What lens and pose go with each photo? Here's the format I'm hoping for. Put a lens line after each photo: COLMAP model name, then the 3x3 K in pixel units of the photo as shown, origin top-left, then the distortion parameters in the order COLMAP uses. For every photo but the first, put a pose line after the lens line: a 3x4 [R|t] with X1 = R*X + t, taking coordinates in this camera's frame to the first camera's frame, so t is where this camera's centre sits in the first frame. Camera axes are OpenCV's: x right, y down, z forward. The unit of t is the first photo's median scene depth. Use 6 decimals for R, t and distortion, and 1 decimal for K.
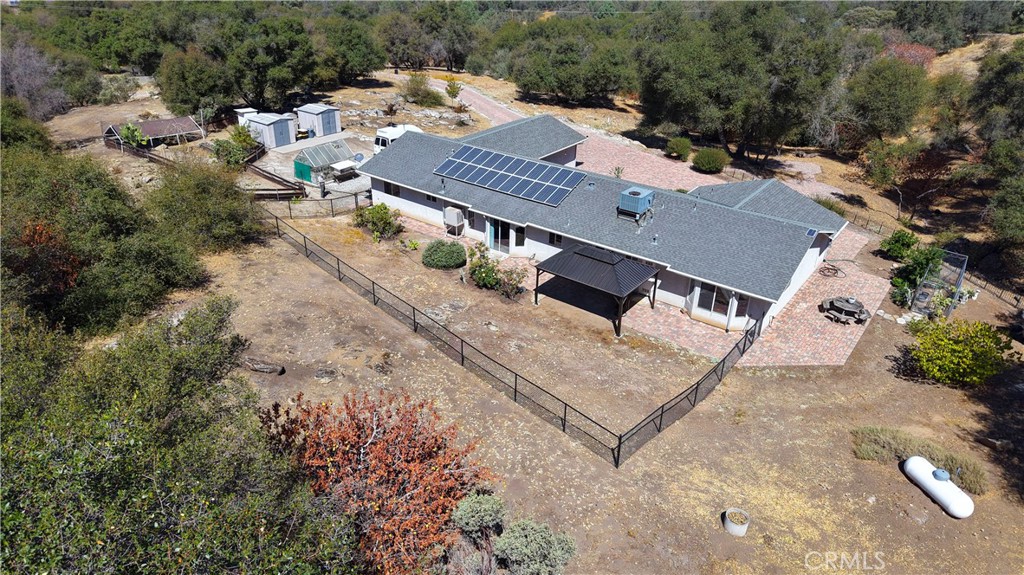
lens RADIAL K [[695.6, 0, 512.0], [0, 695.6, 287.5], [0, 0, 1]] dist [0.008783, -0.001000]
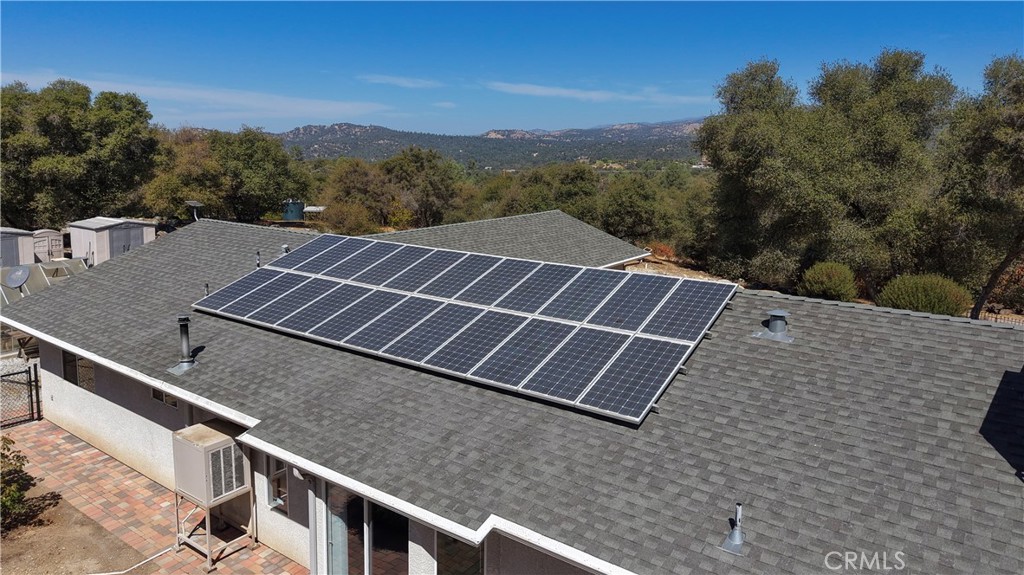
lens RADIAL K [[695.6, 0, 512.0], [0, 695.6, 287.5], [0, 0, 1]] dist [0.008783, -0.001000]
pose [[0.999913, -0.013199, 0.000775, 0.017251], [0.012910, 0.962036, -0.272619, -0.062756], [0.002853, 0.272605, 0.962122, 0.497919]]
